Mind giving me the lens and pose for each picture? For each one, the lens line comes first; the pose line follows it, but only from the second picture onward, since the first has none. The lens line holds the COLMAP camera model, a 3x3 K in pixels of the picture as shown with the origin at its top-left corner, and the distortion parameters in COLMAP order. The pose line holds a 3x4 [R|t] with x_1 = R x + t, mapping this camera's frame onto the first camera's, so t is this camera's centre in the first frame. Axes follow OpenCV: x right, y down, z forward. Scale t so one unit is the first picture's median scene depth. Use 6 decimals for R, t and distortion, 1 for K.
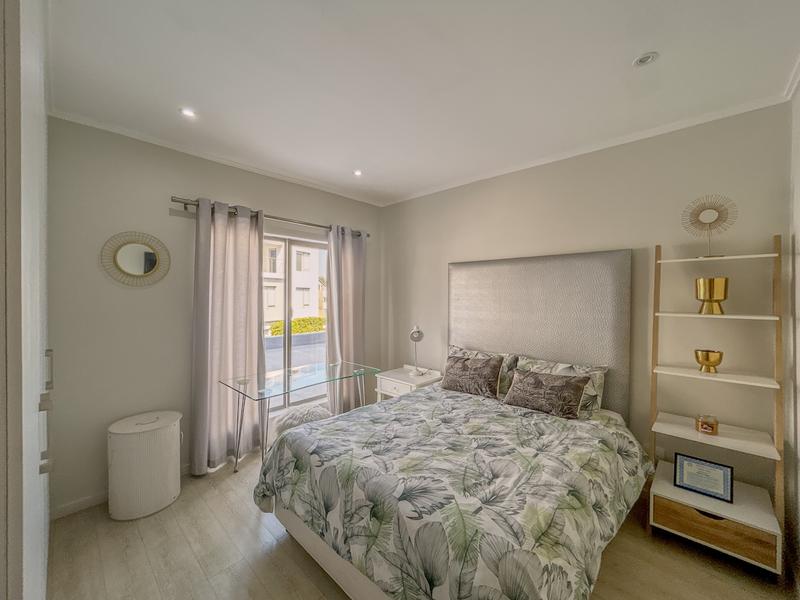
lens RADIAL K [[322.0, 0, 400.0], [0, 322.0, 297.9], [0, 0, 1]] dist [-0.002309, 0.000276]
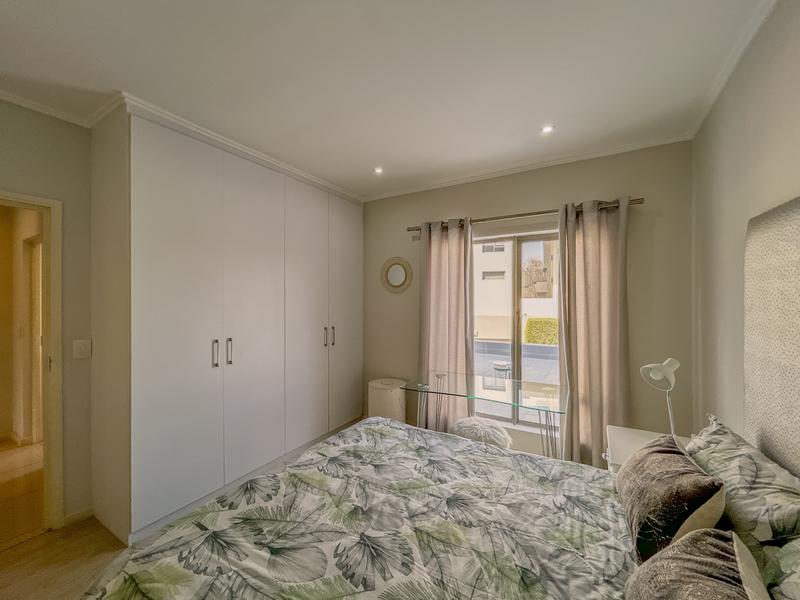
lens RADIAL K [[322.0, 0, 399.3], [0, 322.0, 299.2], [0, 0, 1]] dist [-0.002309, 0.000276]
pose [[0.216017, -0.003577, -0.976383, 0.726295], [-0.005805, 0.999971, -0.004947, -0.001374], [0.976372, 0.006737, 0.215990, 0.765573]]
